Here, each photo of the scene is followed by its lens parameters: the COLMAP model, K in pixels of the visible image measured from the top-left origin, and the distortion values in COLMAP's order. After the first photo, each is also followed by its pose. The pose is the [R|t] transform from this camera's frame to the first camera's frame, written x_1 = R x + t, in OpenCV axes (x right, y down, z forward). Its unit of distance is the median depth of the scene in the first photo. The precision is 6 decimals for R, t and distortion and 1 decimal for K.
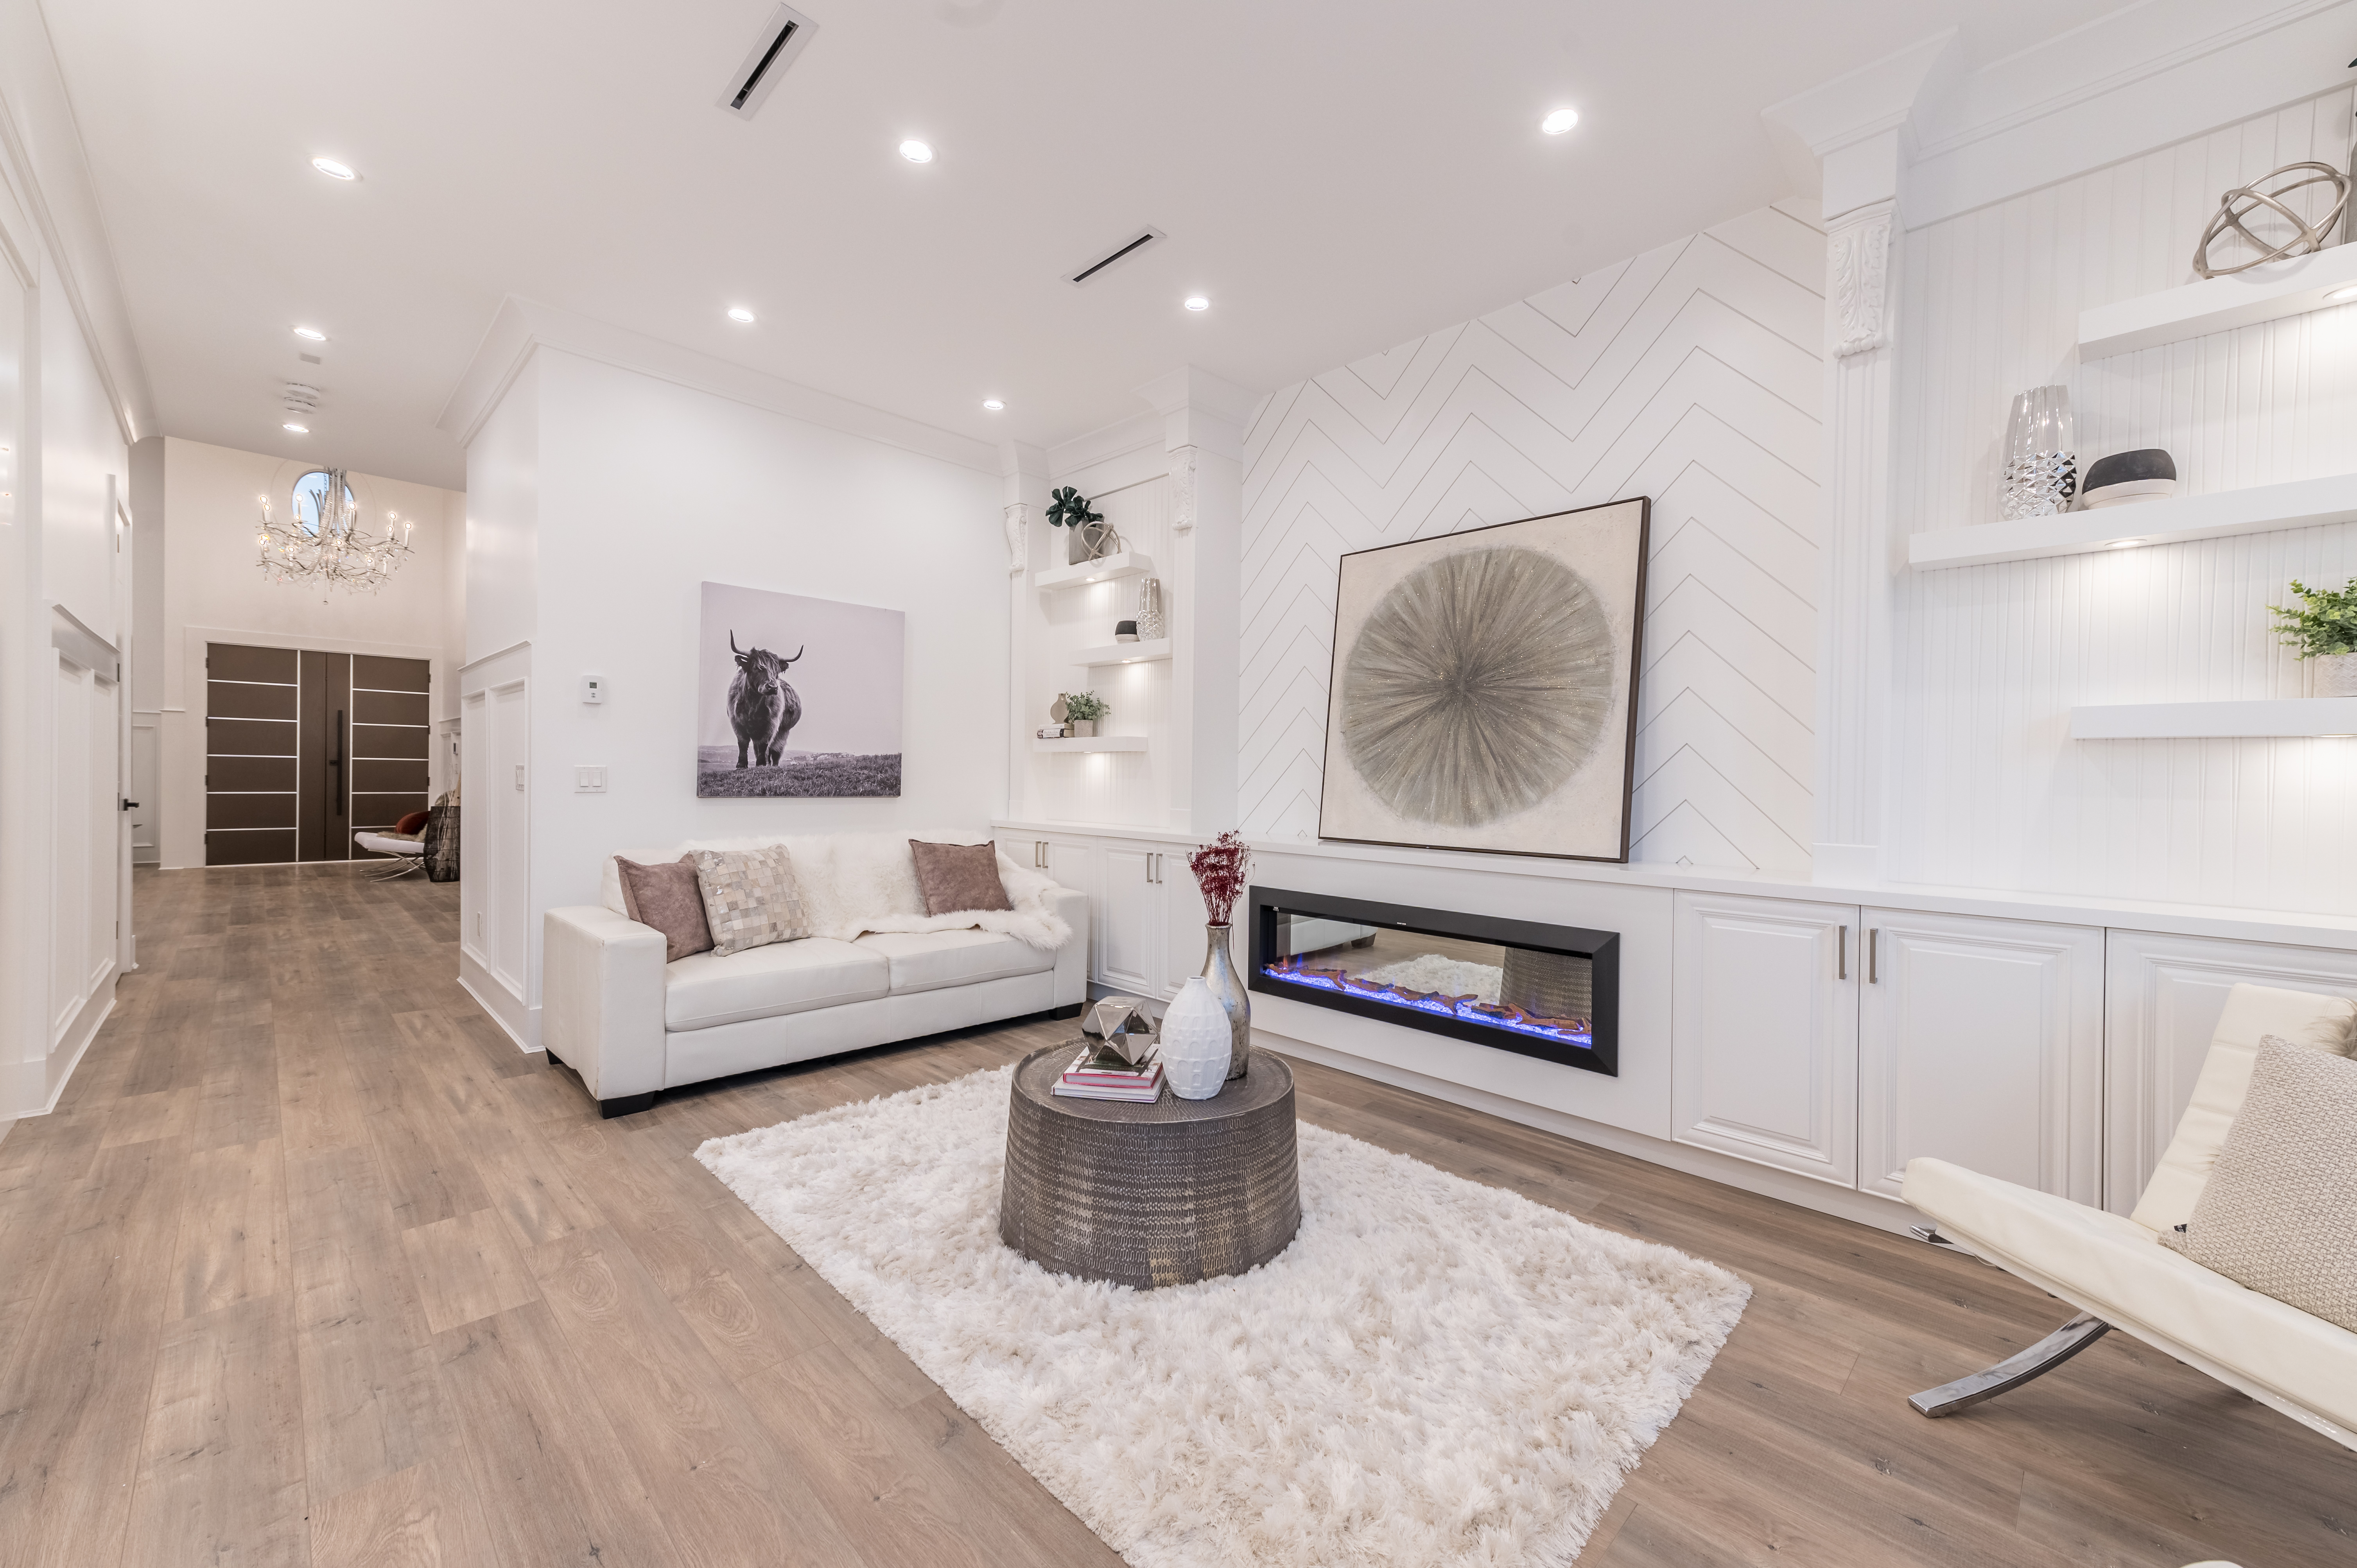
lens RADIAL K [[937.2, 0, 1190.9], [0, 937.2, 777.0], [0, 0, 1]] dist [0.018089, 0.000198]
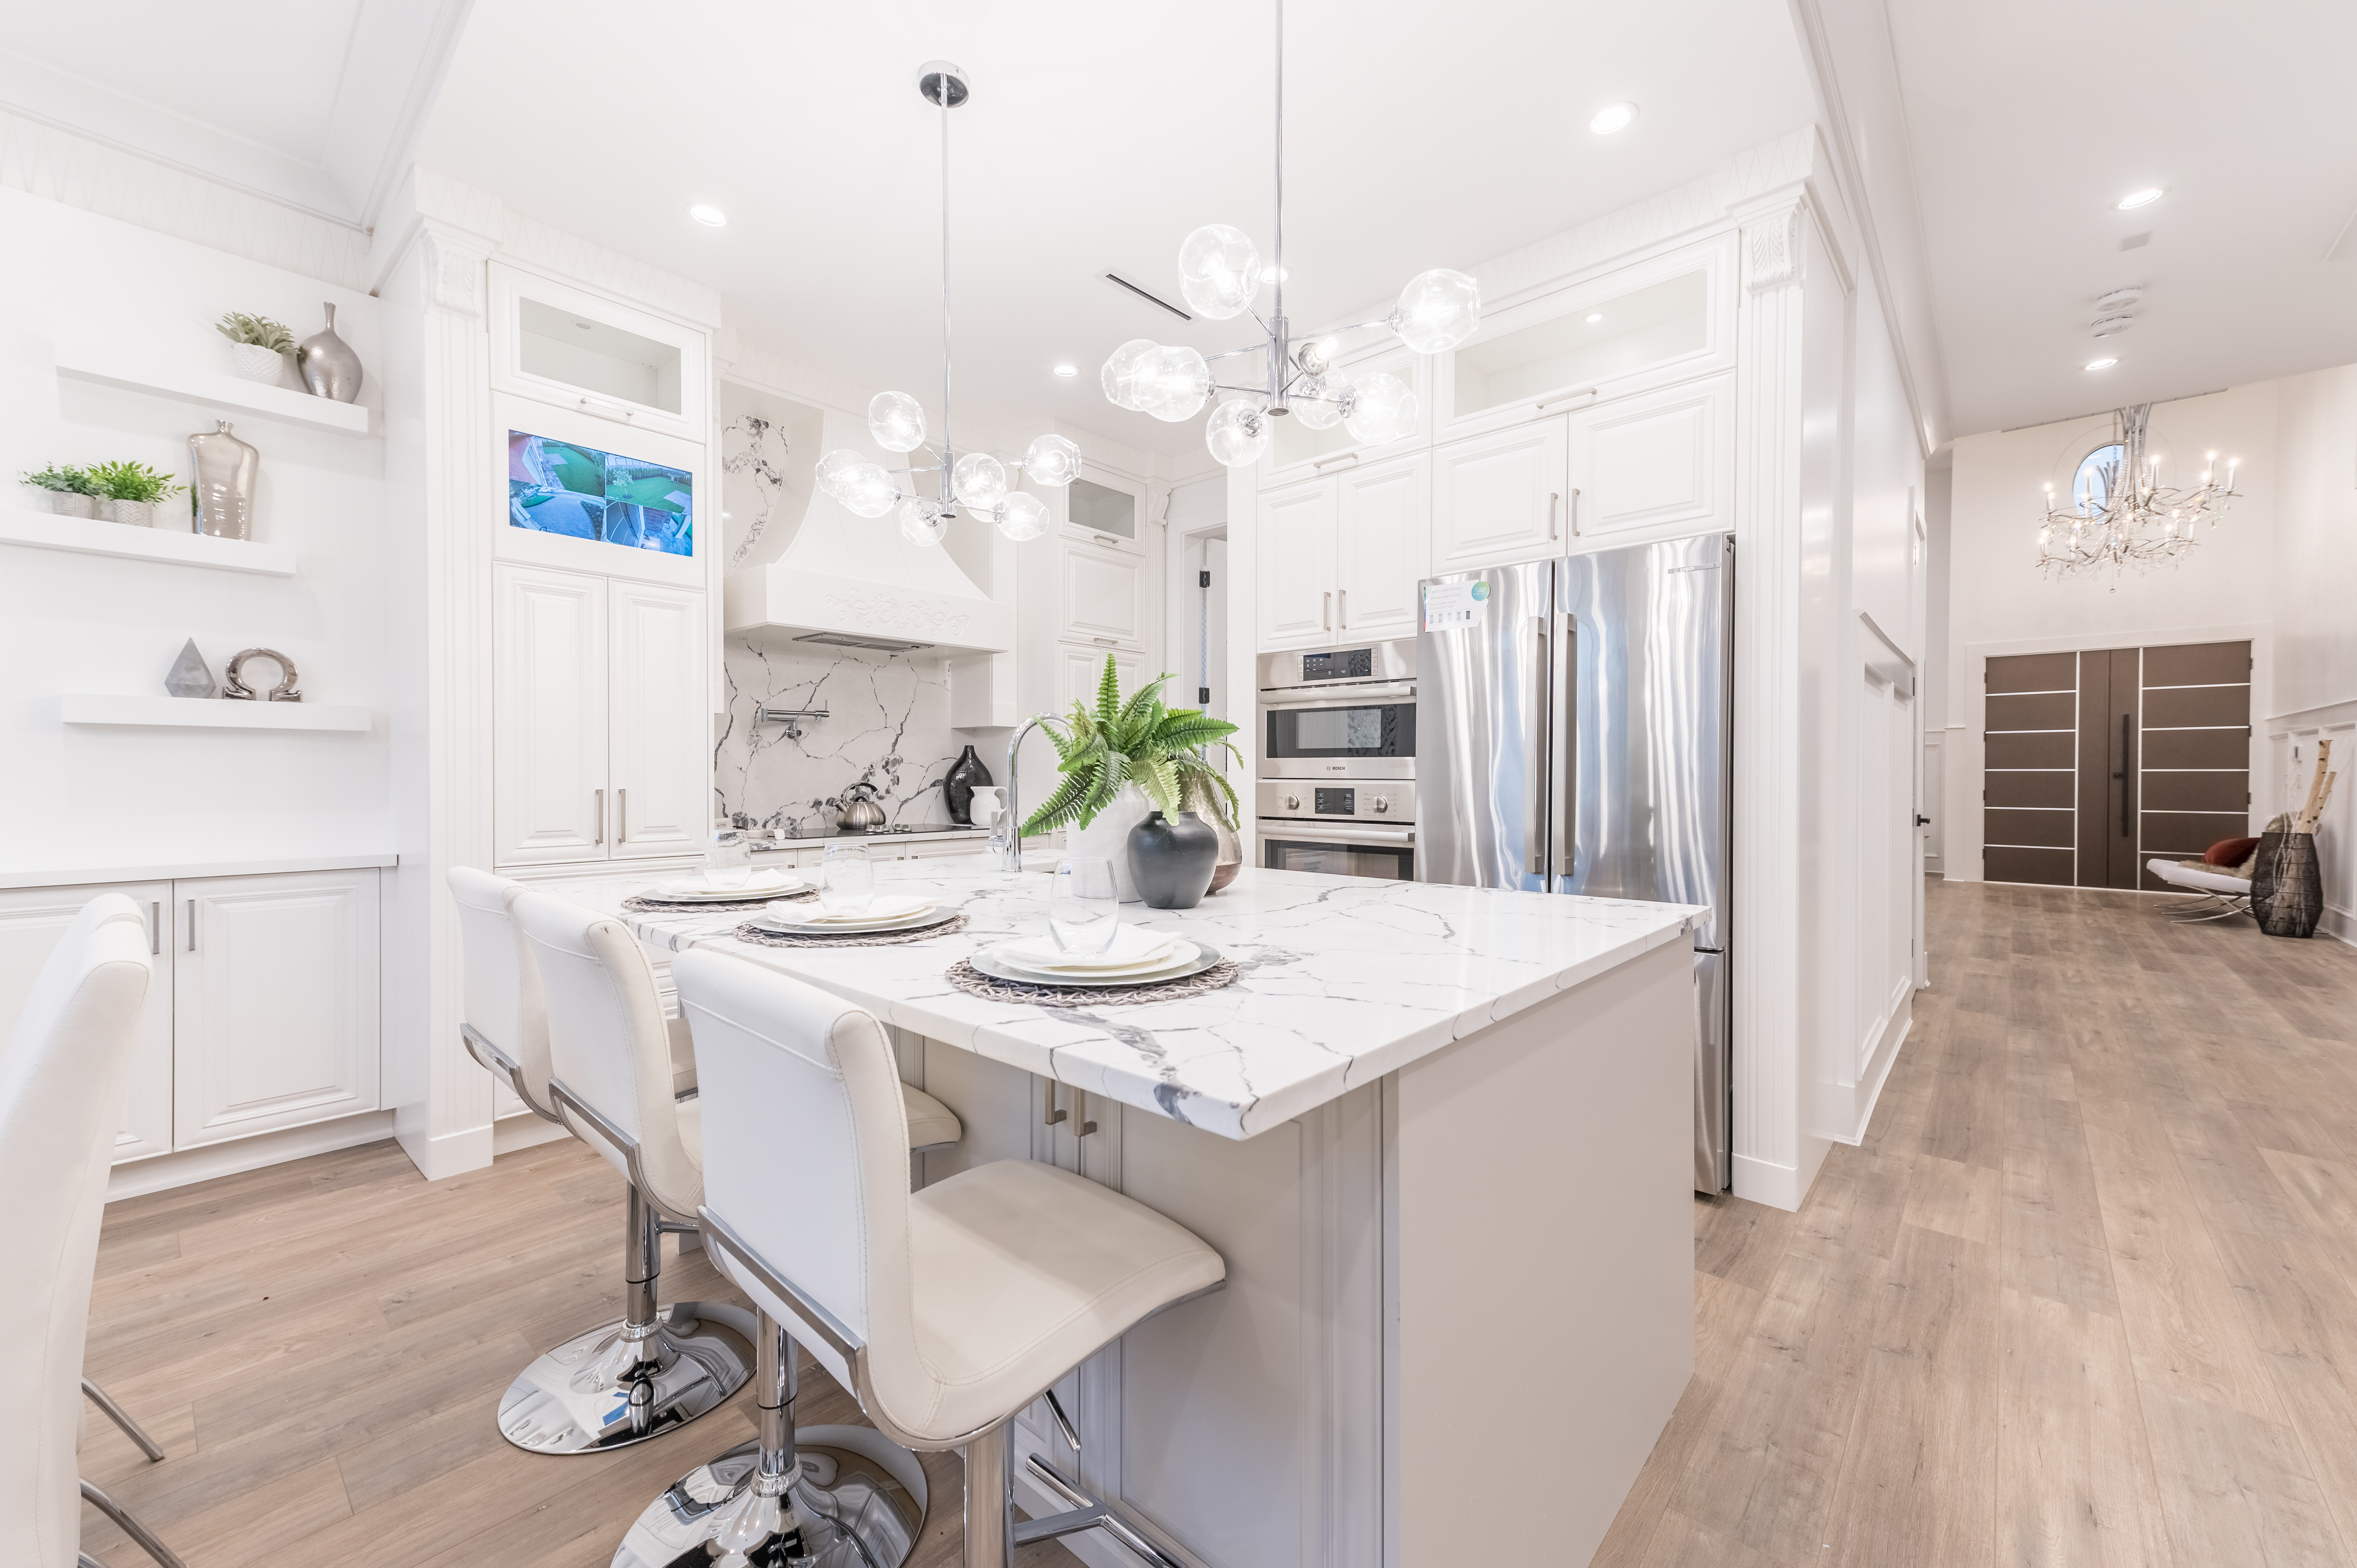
lens RADIAL K [[937.2, 0, 1174.2], [0, 937.2, 787.8], [0, 0, 1]] dist [0.018089, 0.000198]
pose [[0.069212, -0.000956, -0.997601, -0.238985], [-0.003362, 0.999994, -0.001192, -0.000808], [0.997596, 0.003437, 0.069209, 0.209484]]
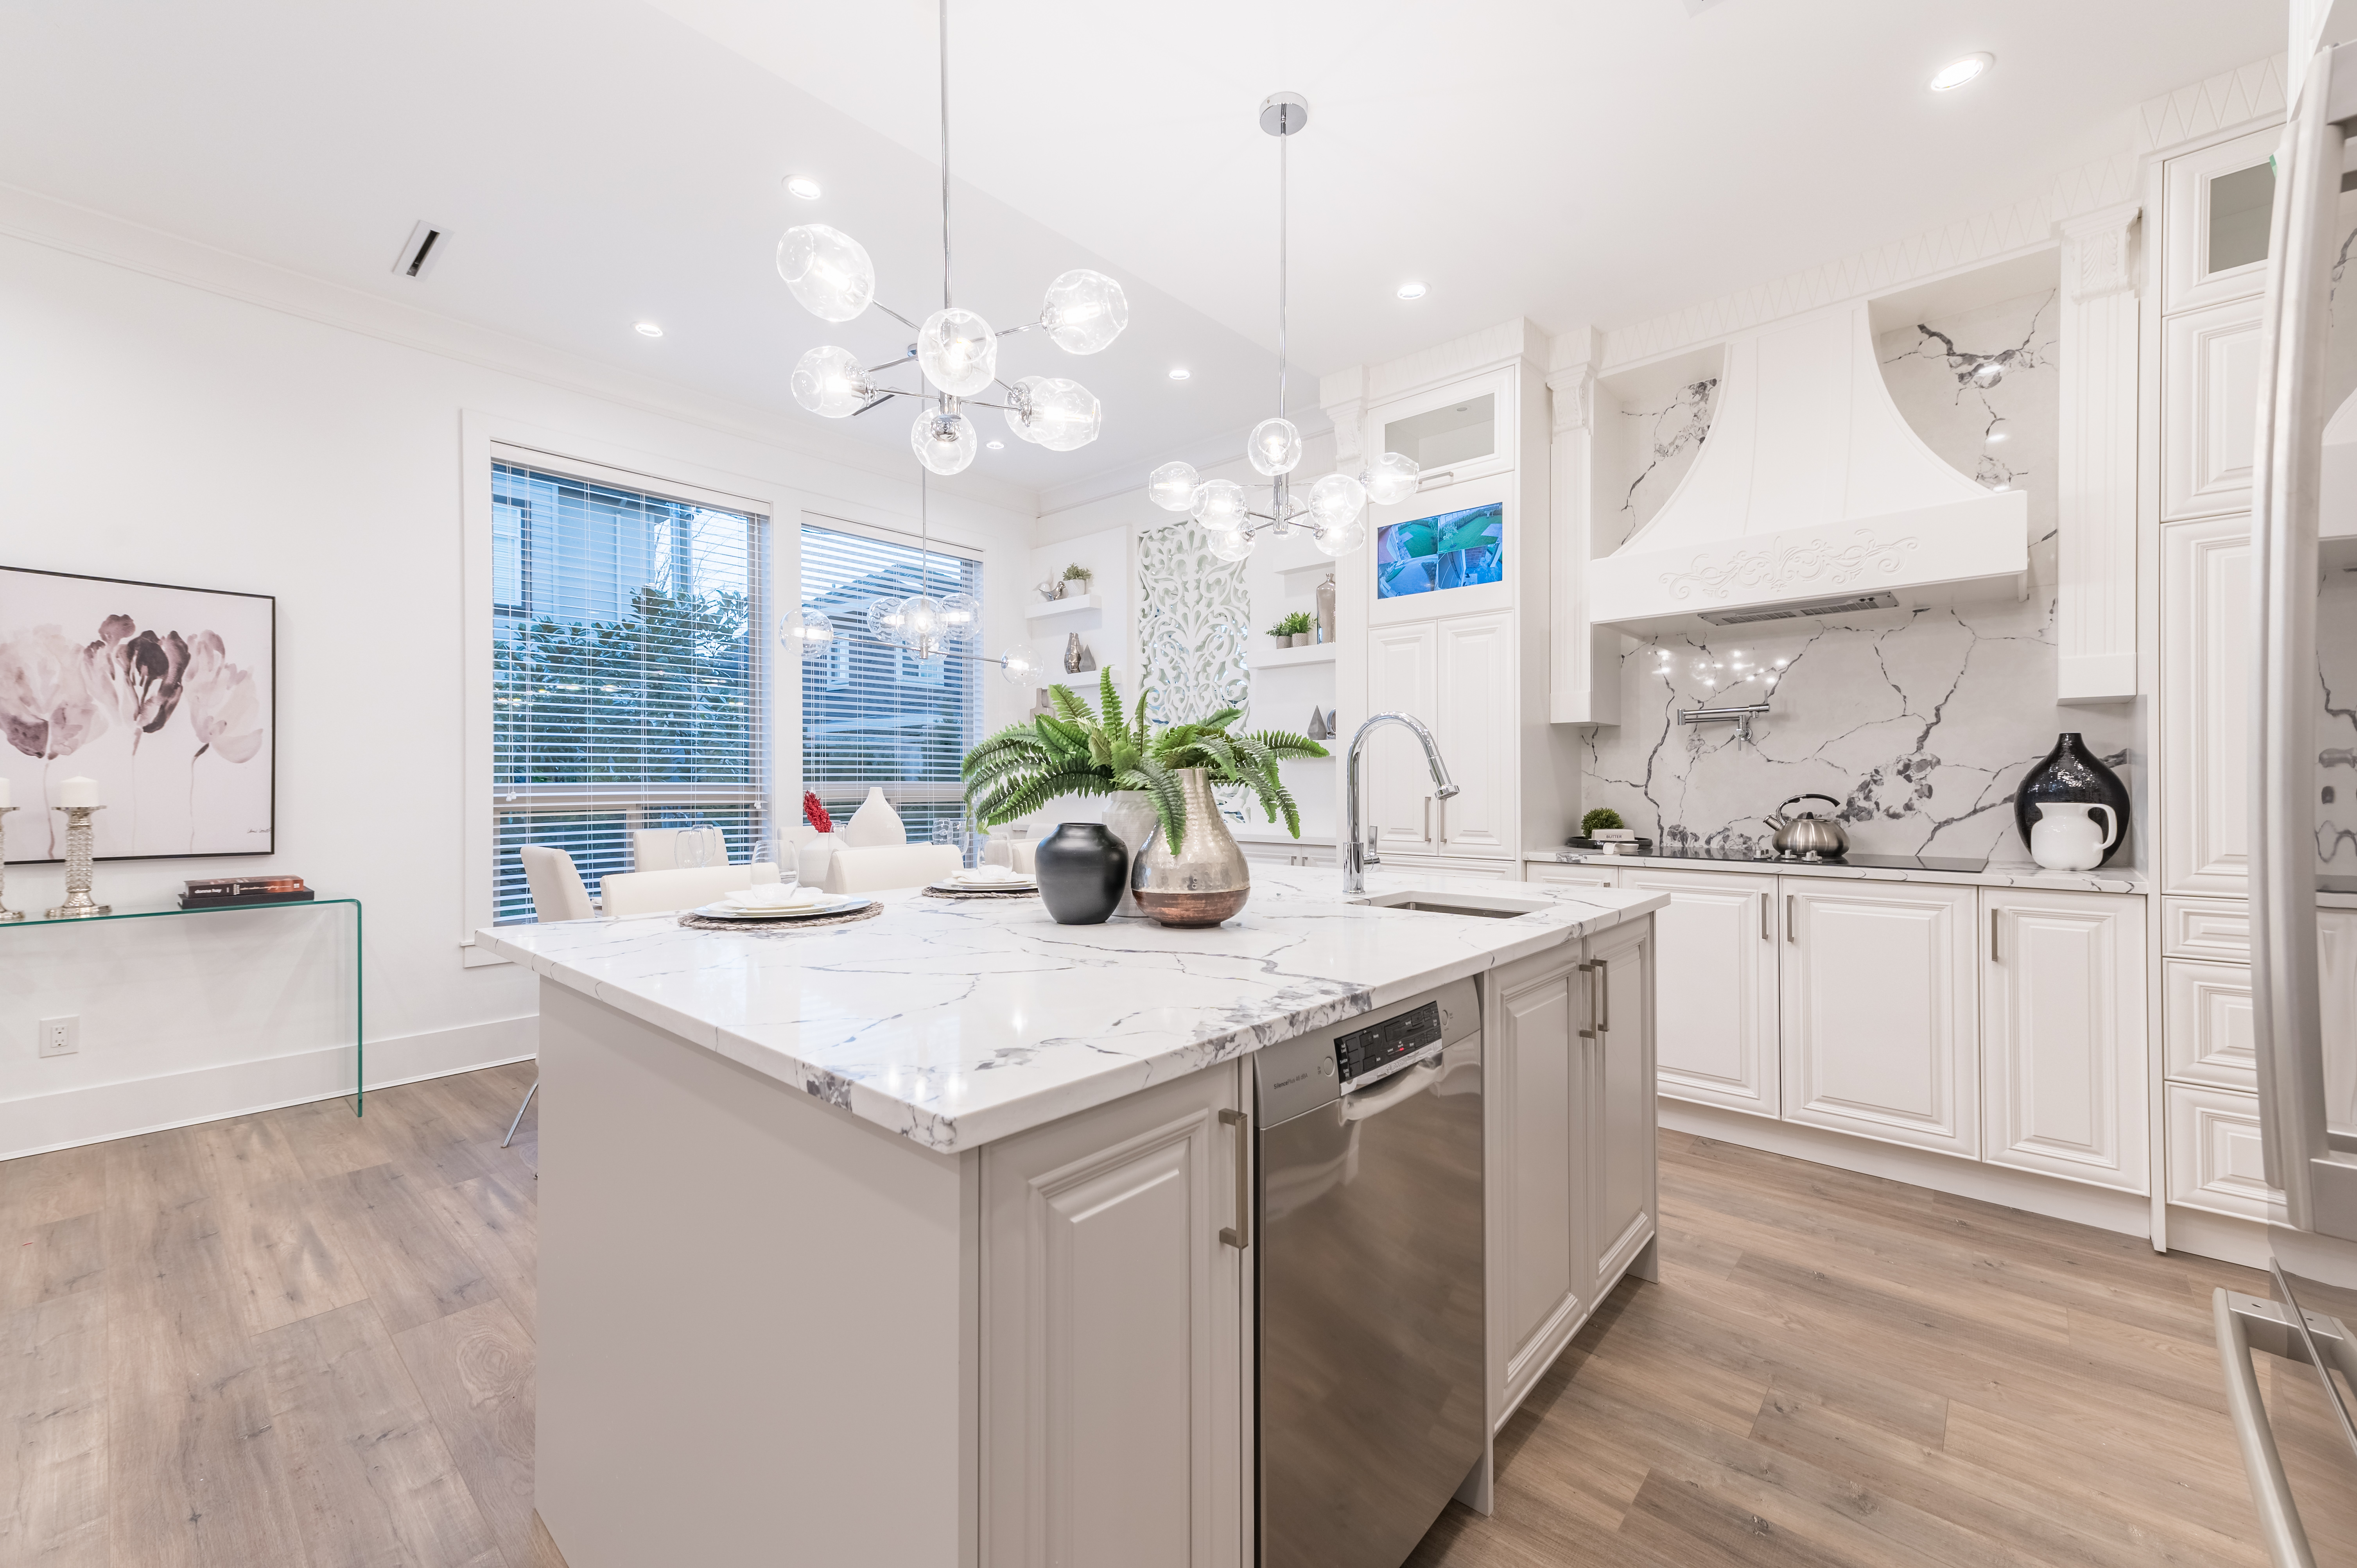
lens RADIAL K [[937.2, 0, 1172.1], [0, 937.2, 787.0], [0, 0, 1]] dist [0.018089, 0.000198]
pose [[-0.997918, -0.011855, -0.063402, -0.715231], [-0.012279, 0.999905, 0.006306, -0.010829], [0.063321, 0.007072, -0.997968, 0.691442]]
